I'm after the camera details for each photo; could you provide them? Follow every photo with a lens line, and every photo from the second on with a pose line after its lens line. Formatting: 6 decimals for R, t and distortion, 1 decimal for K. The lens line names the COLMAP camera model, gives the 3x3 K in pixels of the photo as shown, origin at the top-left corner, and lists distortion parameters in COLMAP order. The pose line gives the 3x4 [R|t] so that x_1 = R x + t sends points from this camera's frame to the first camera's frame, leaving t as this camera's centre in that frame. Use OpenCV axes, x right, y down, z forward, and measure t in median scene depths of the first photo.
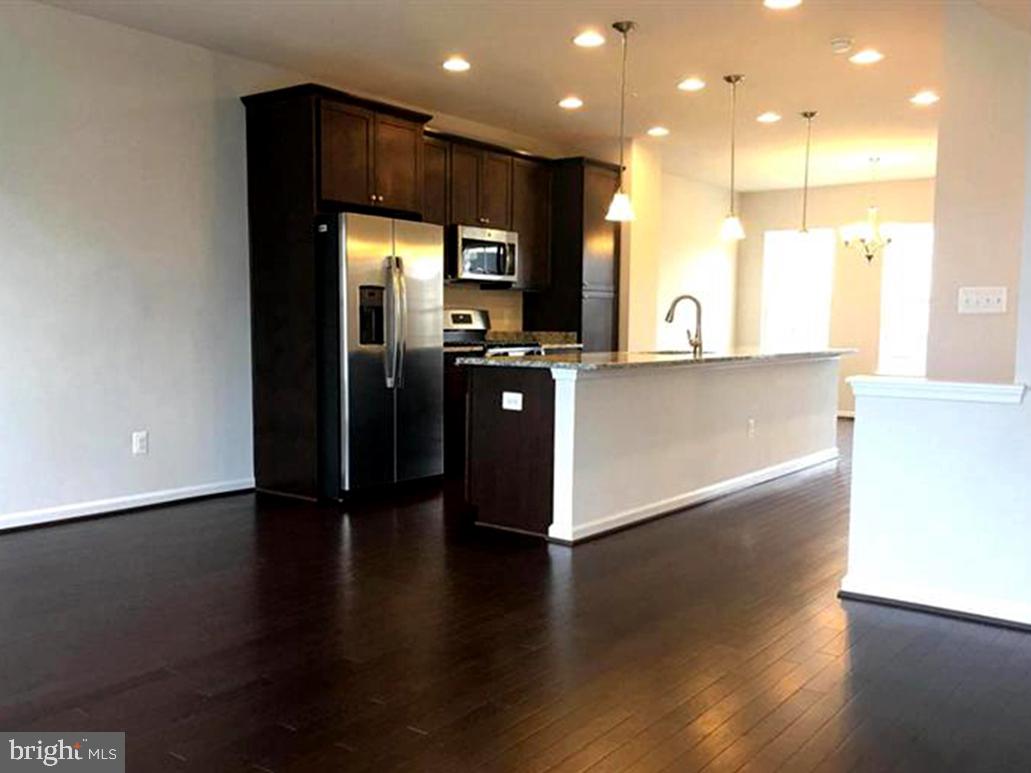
lens RADIAL K [[966.3, 0, 484.3], [0, 966.3, 417.5], [0, 0, 1]] dist [0.023175, 0.002356]
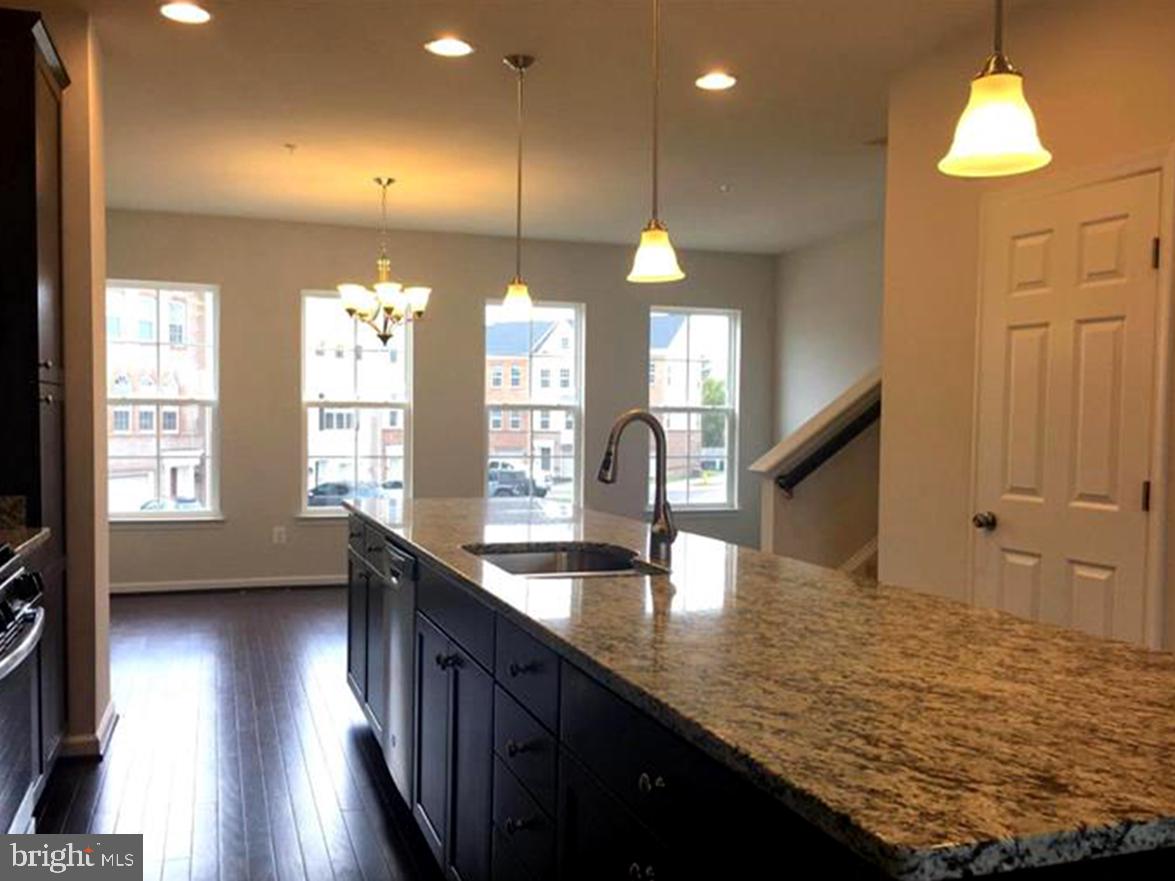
lens RADIAL K [[1075.4, 0, 565.4], [0, 1075.4, 466.7], [0, 0, 1]] dist [0.051523, -0.074920]
pose [[0.559599, -0.043554, 0.827618, -0.144975], [0.082803, 0.996560, -0.003543, -0.091041], [-0.824616, 0.070512, 0.561280, 0.675082]]
